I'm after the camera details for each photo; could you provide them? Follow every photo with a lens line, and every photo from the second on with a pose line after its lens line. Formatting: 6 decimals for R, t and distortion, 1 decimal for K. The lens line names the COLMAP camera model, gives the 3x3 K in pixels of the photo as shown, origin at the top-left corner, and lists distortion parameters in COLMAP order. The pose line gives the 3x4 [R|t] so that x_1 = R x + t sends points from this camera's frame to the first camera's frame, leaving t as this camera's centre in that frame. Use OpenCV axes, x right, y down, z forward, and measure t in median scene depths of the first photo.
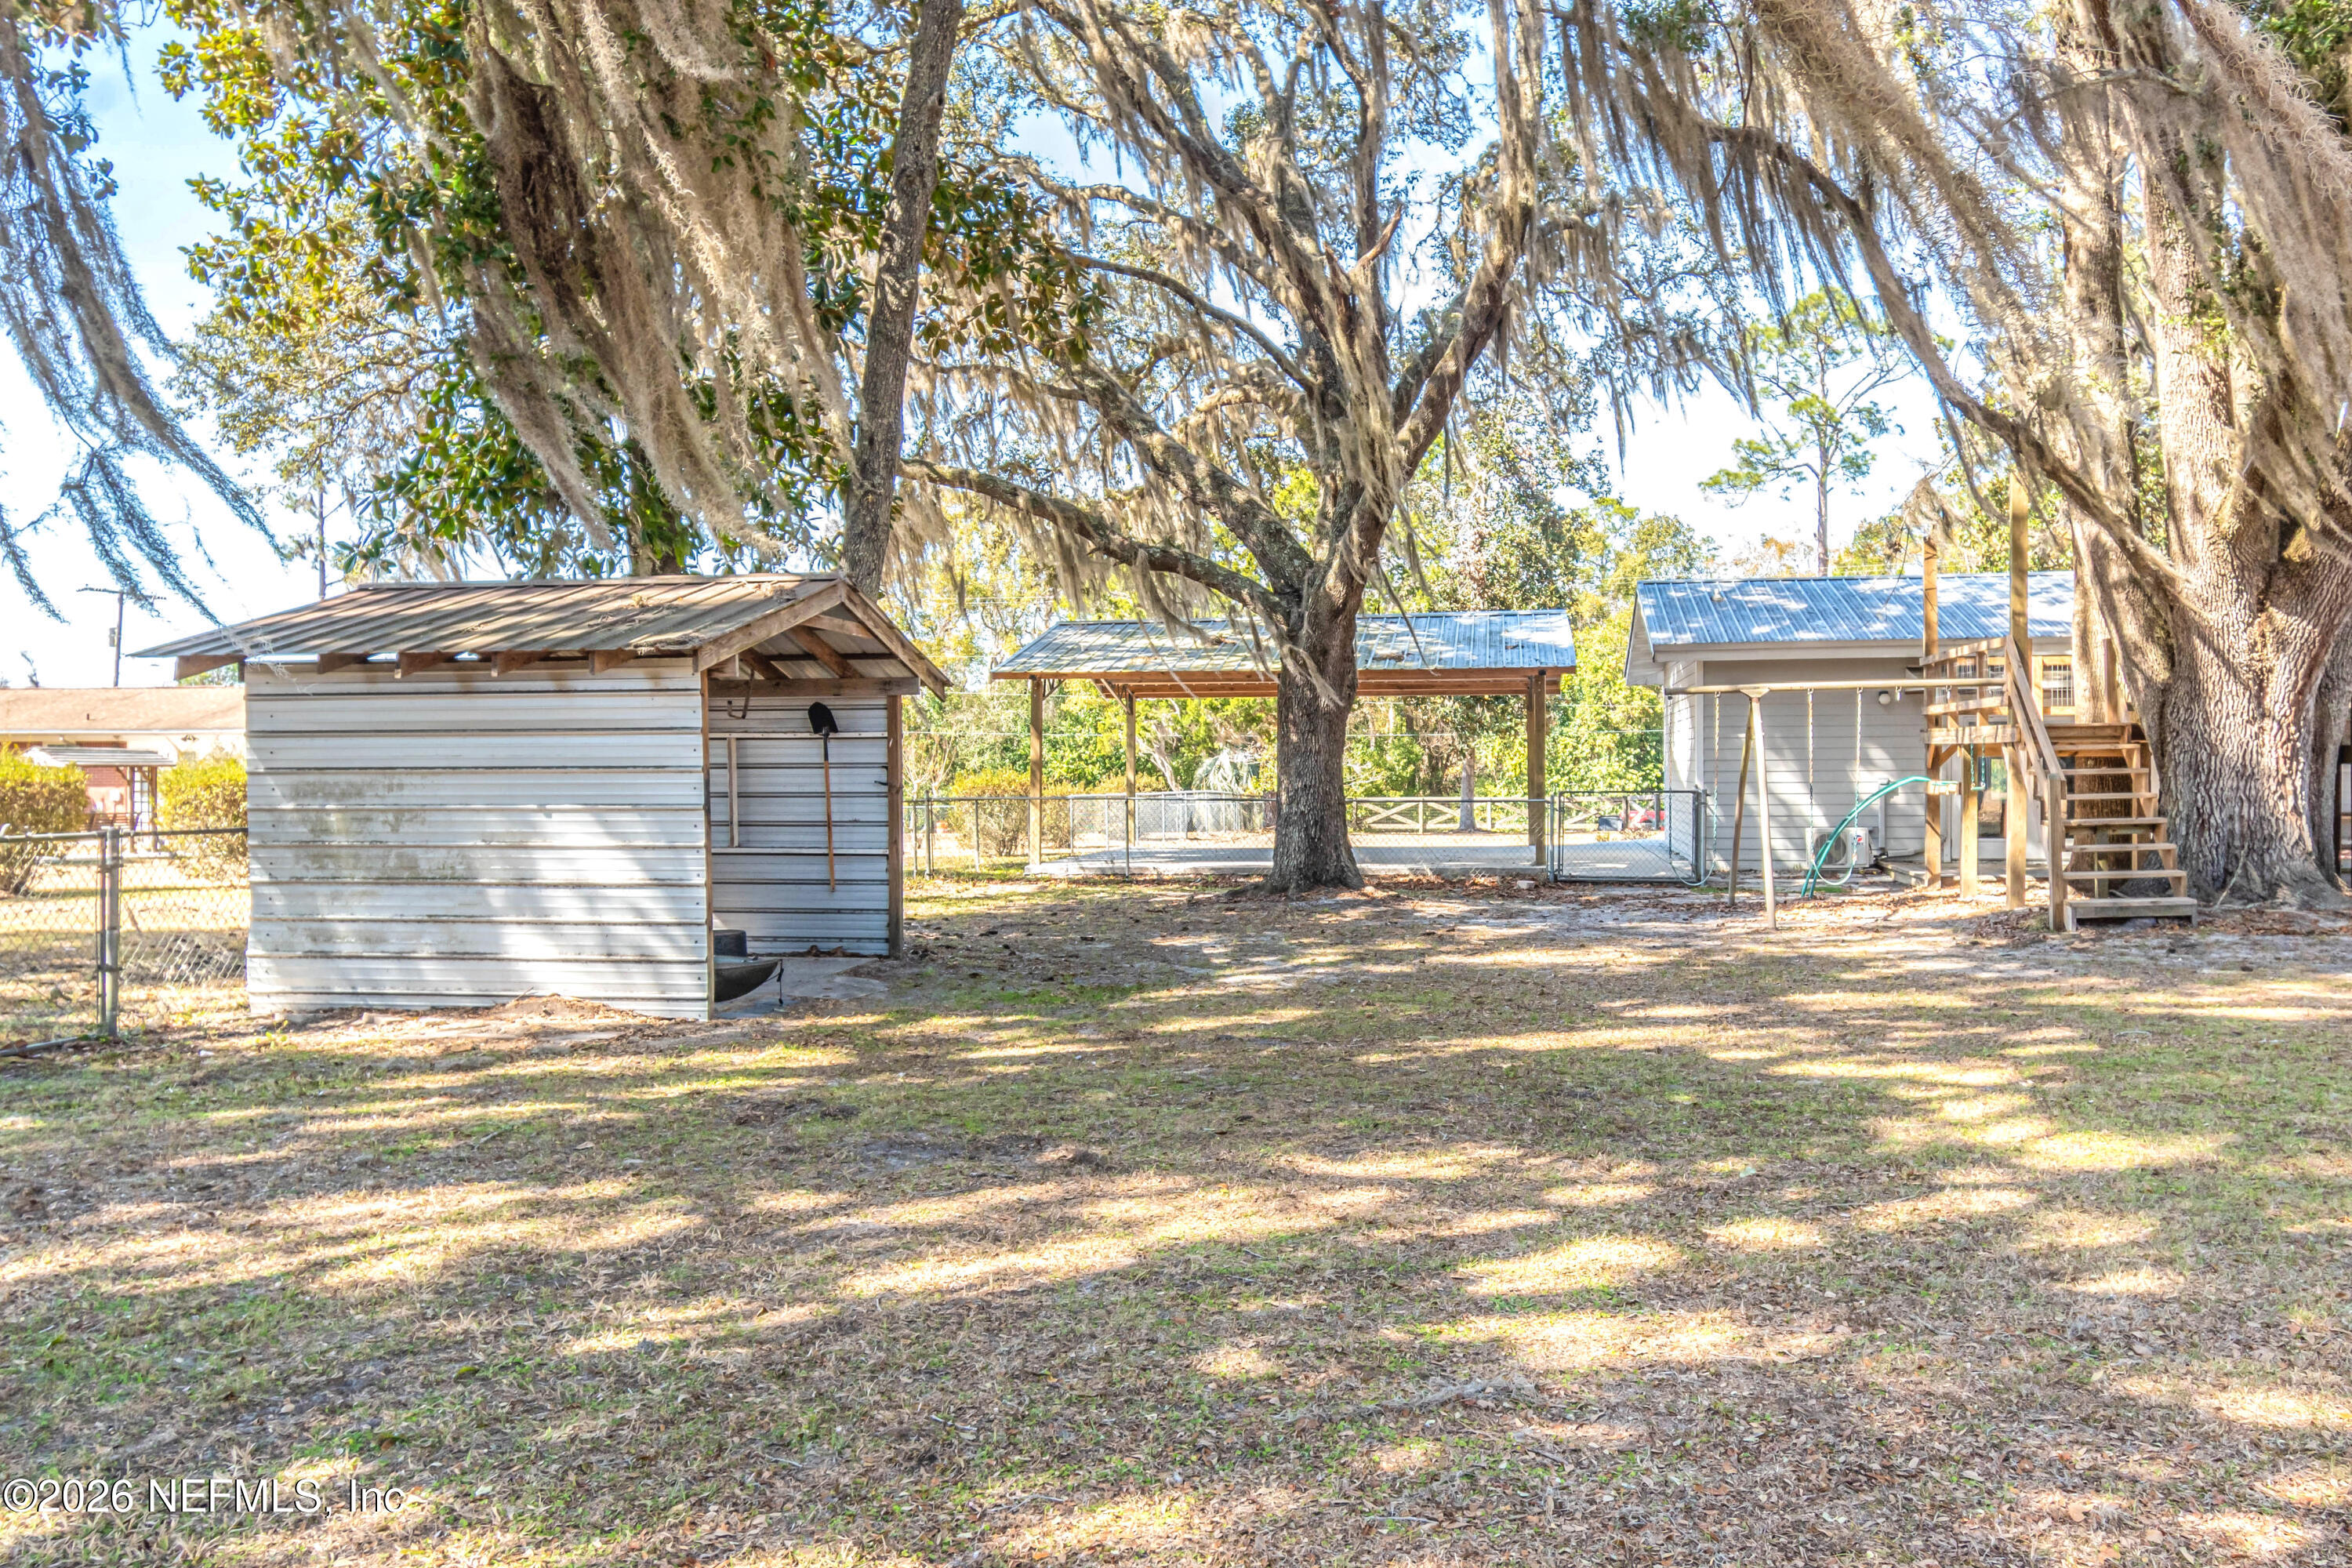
lens RADIAL K [[1955.1, 0, 1173.6], [0, 1955.1, 789.4], [0, 0, 1]] dist [0.012260, -0.005148]
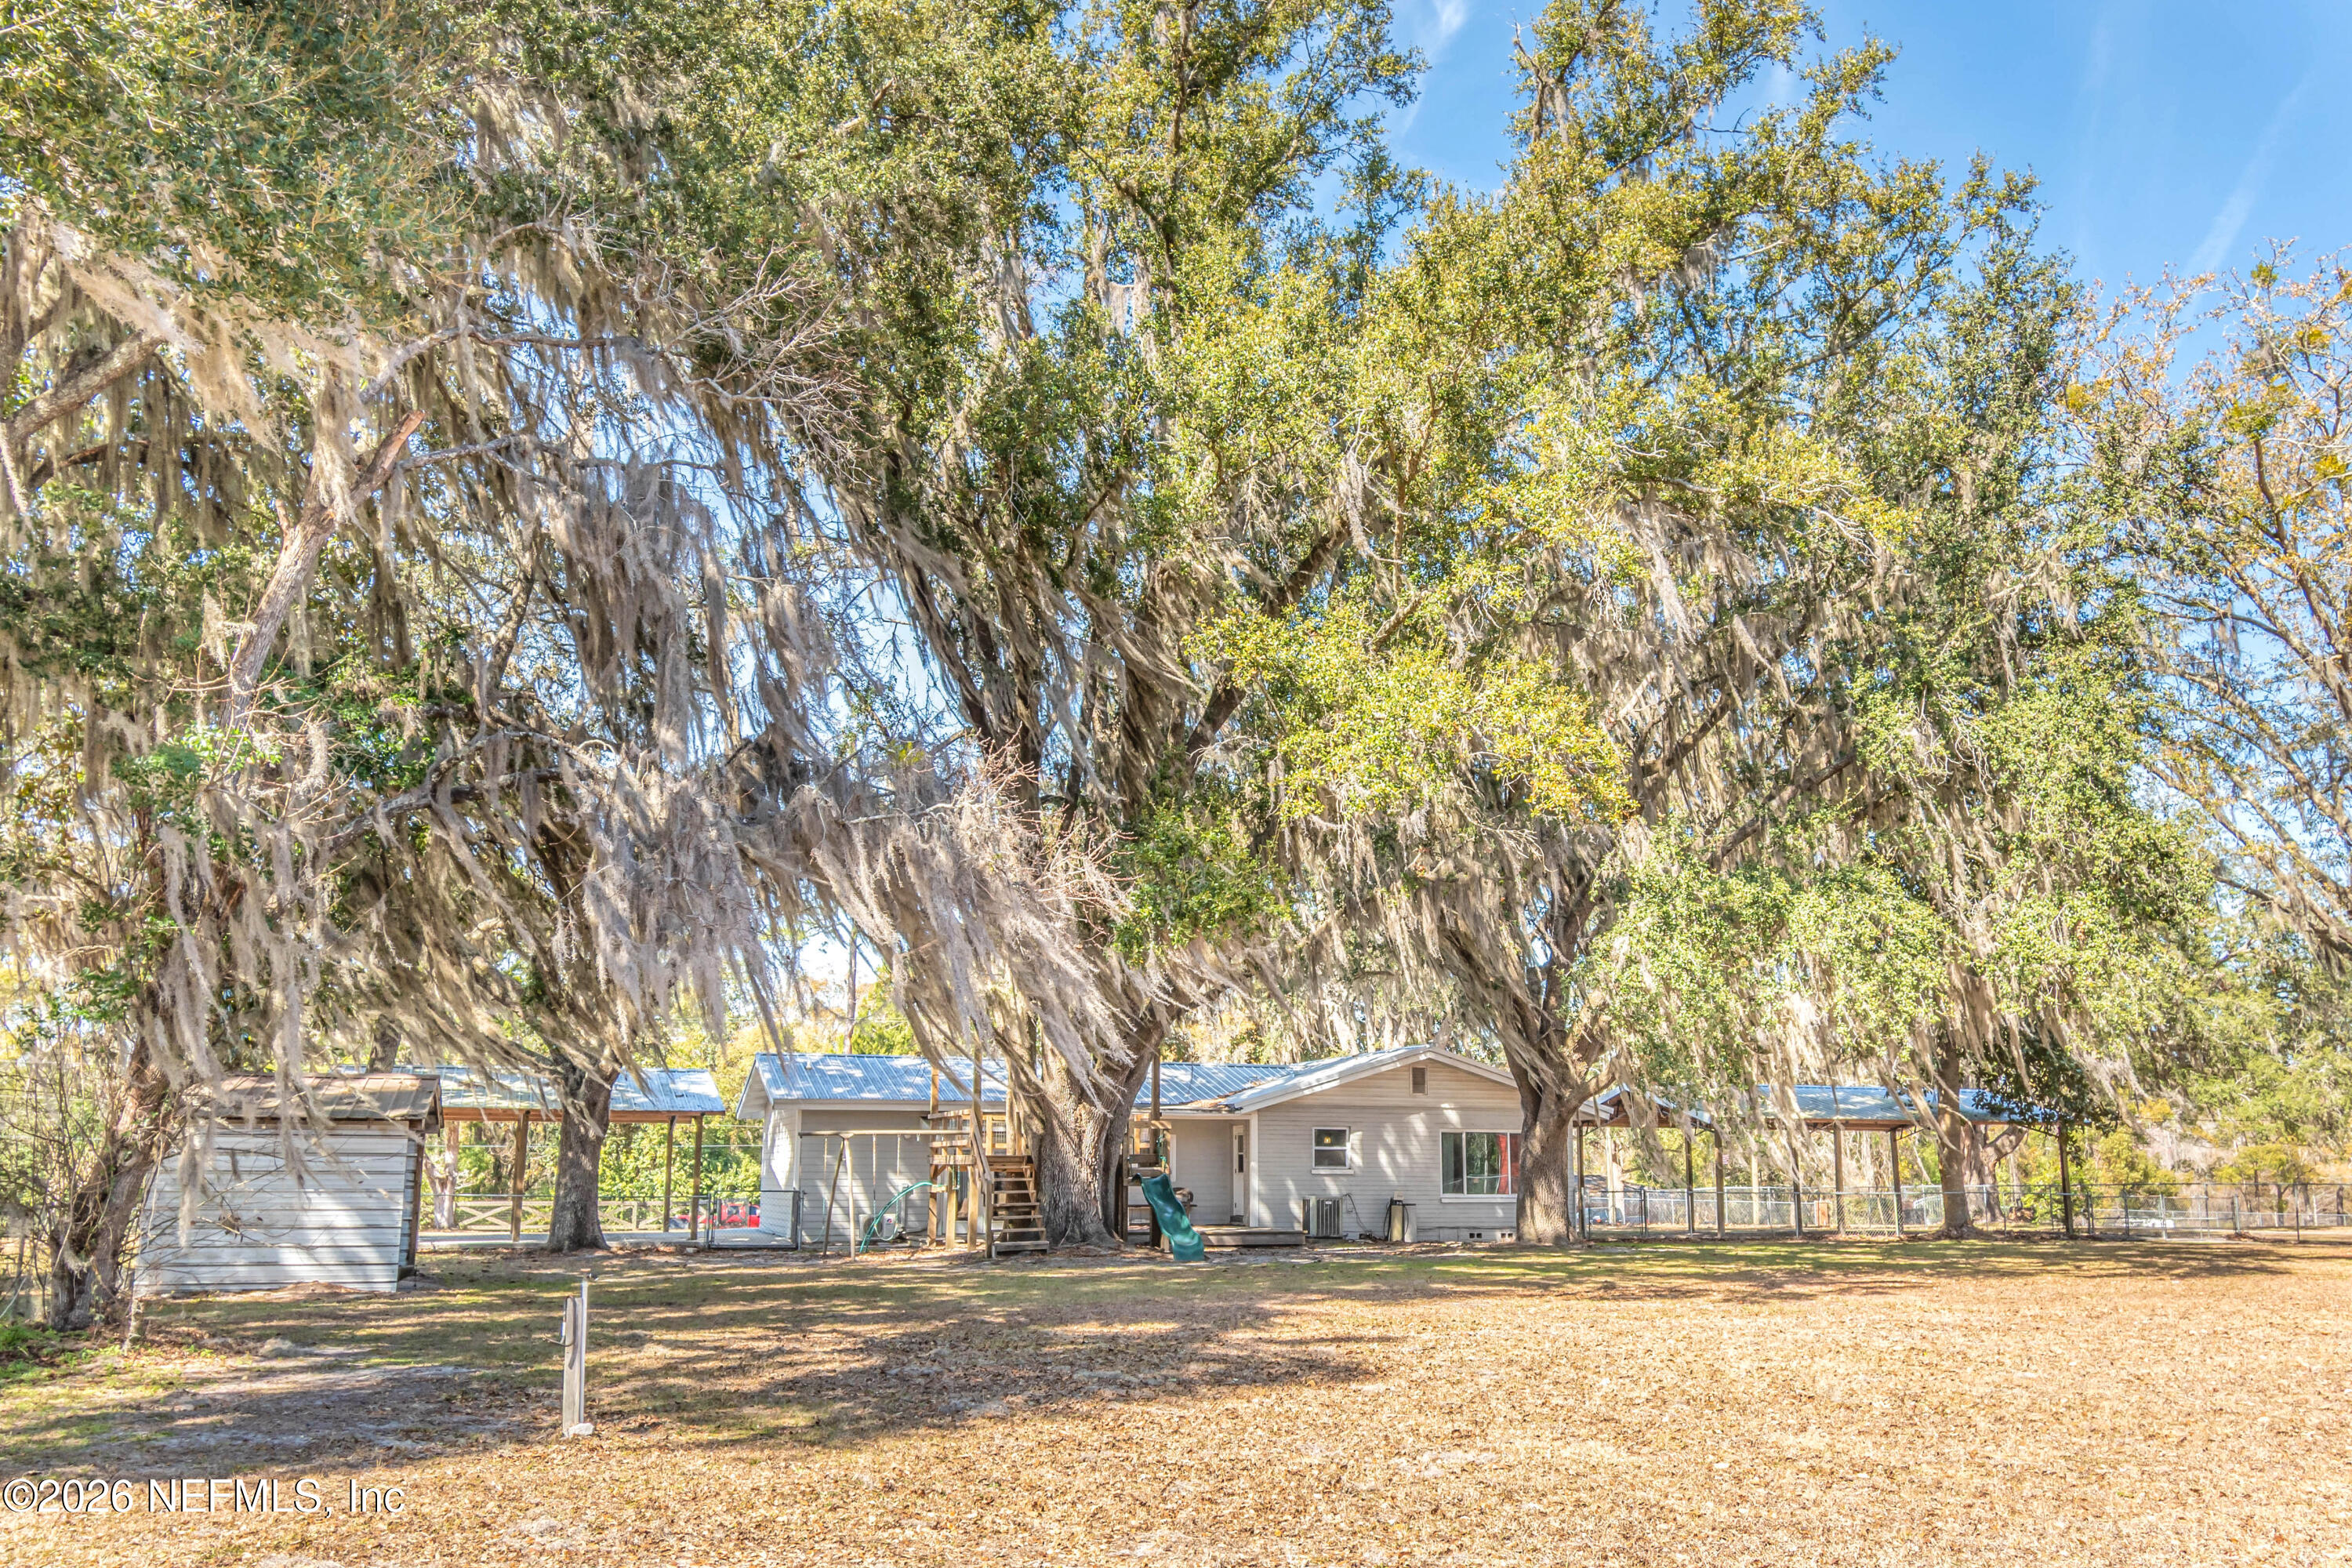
lens RADIAL K [[2005.3, 0, 1197.7], [0, 2005.3, 770.9], [0, 0, 1]] dist [-0.007390, 0.007451]
pose [[0.878072, 0.102446, 0.467435, -0.390485], [-0.001961, 0.977577, -0.210568, 0.014601], [-0.478525, 0.183977, 0.858584, -1.002008]]
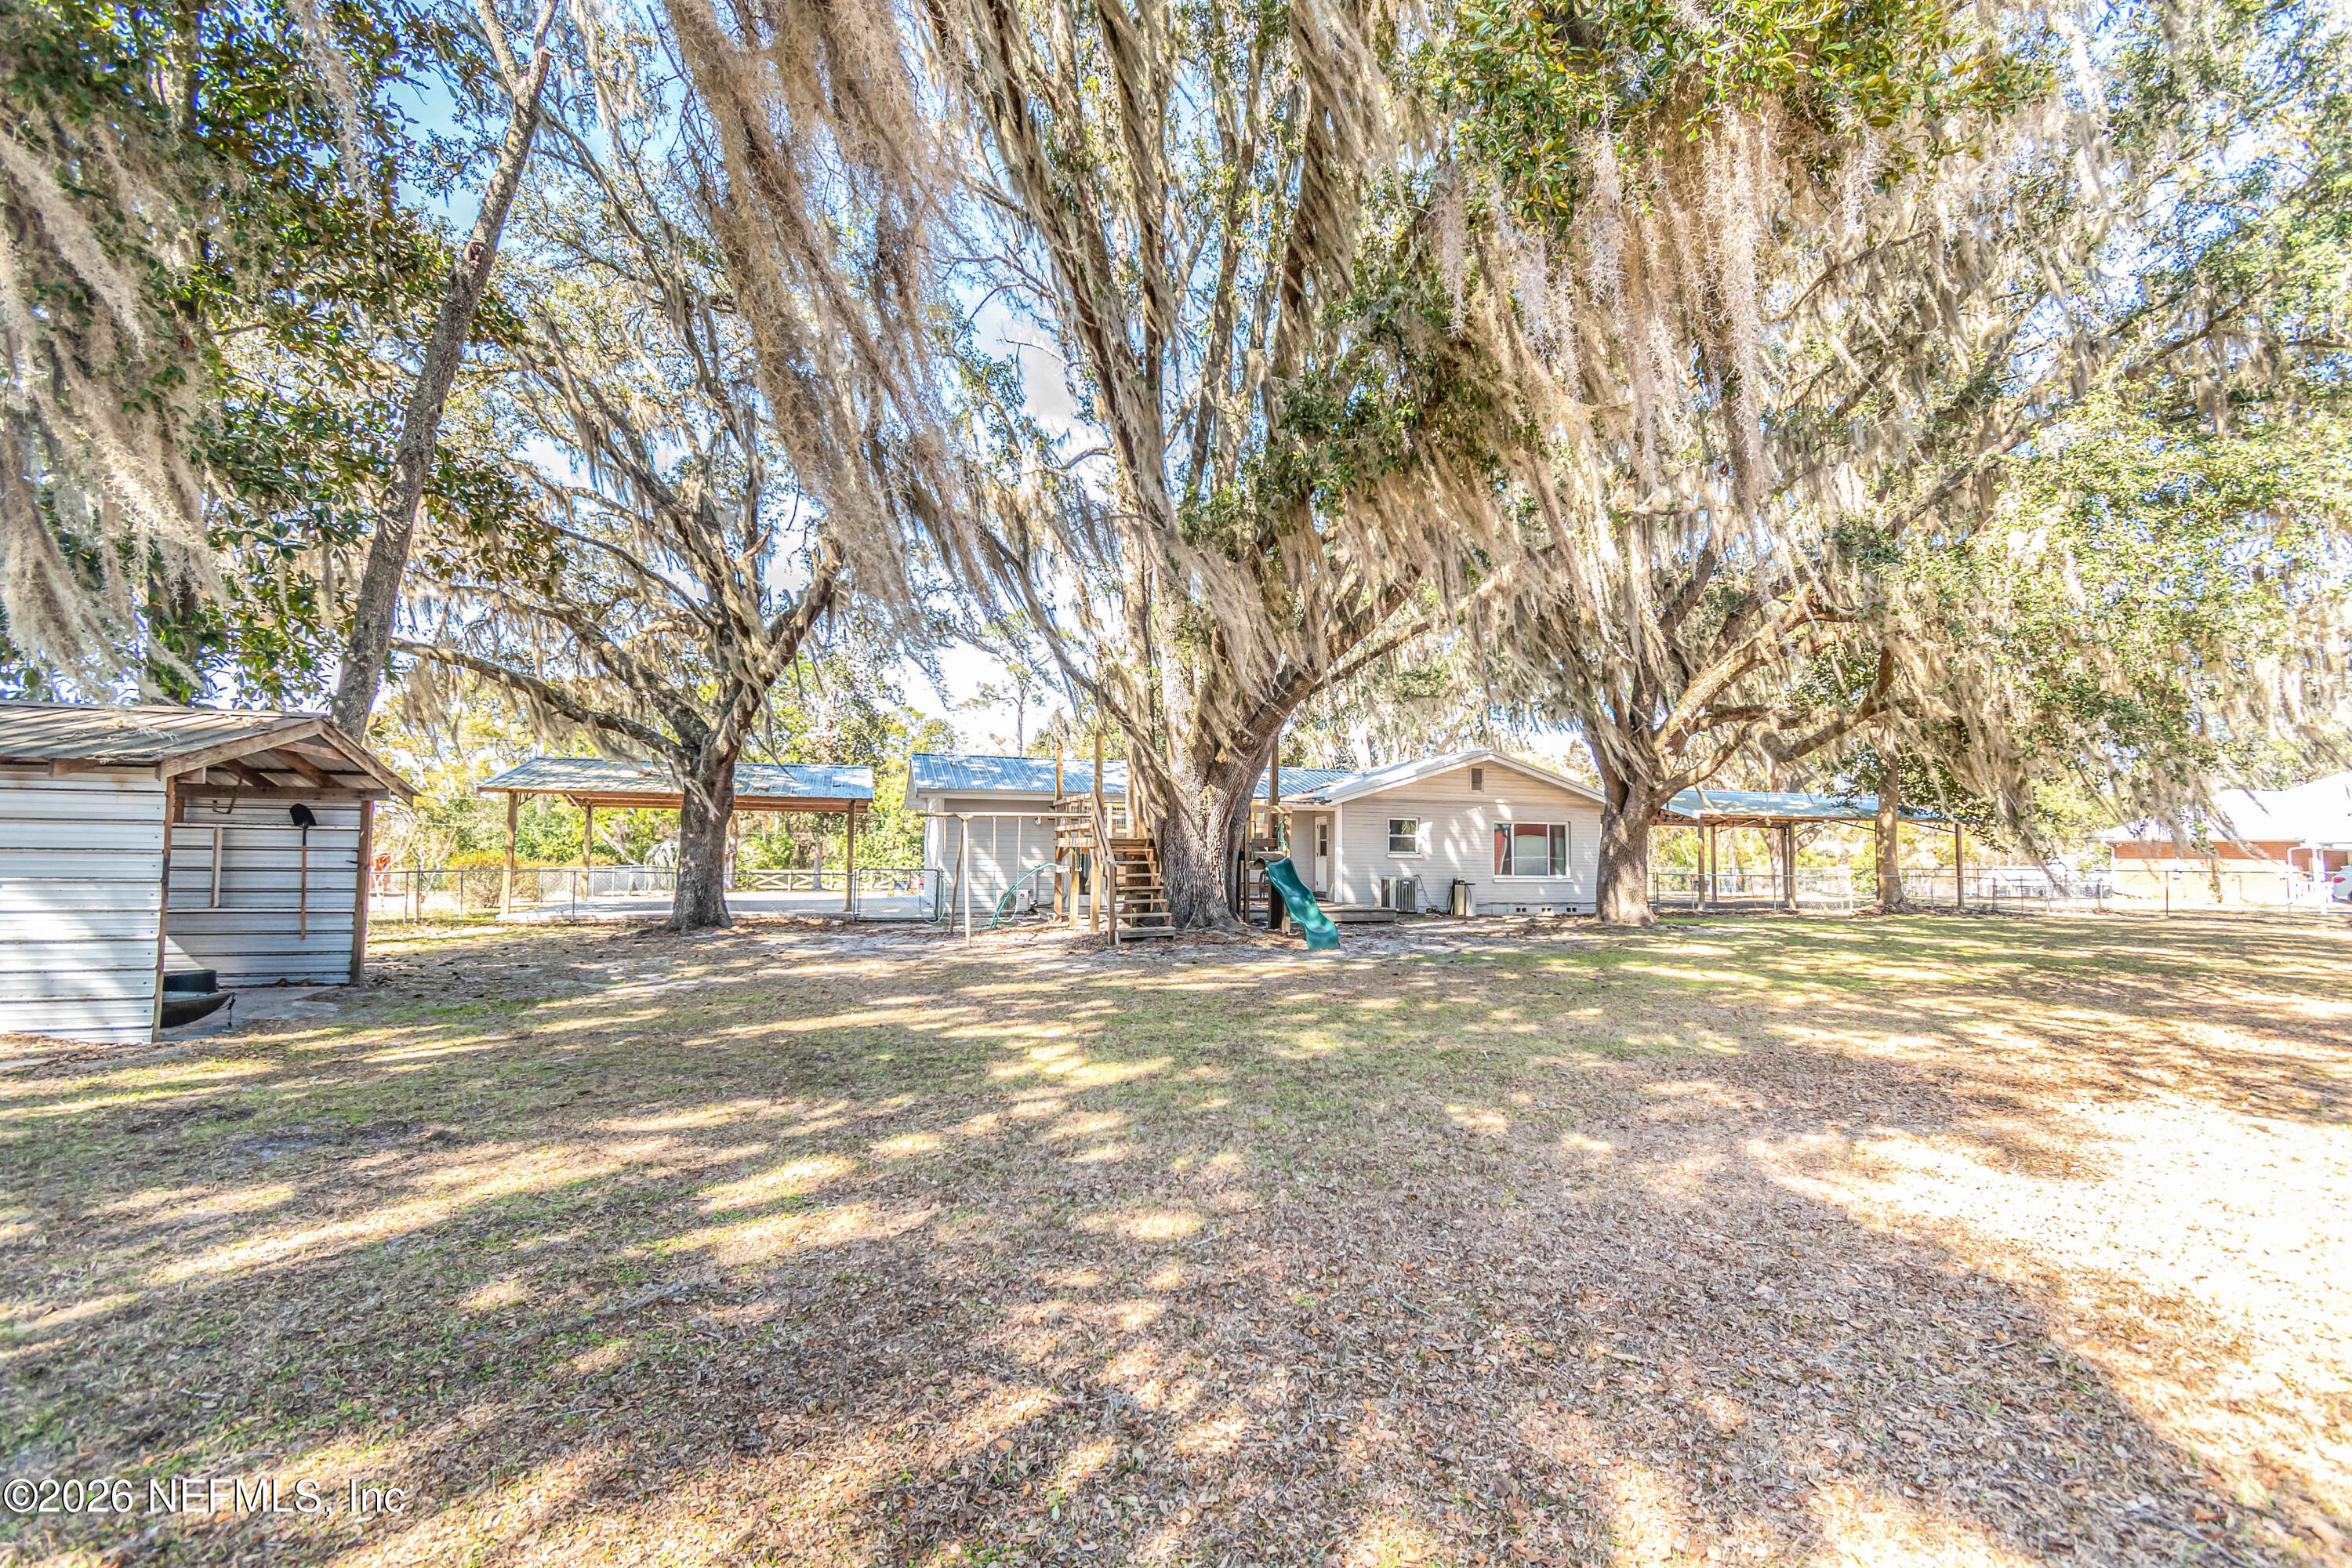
lens RADIAL K [[1060.1, 0, 1191.5], [0, 1060.1, 779.4], [0, 0, 1]] dist [0.003839, -0.001408]
pose [[0.887643, 0.047869, 0.458038, 0.032607], [-0.010605, 0.996444, -0.083586, -0.004338], [-0.460410, 0.069337, 0.884994, 0.023427]]
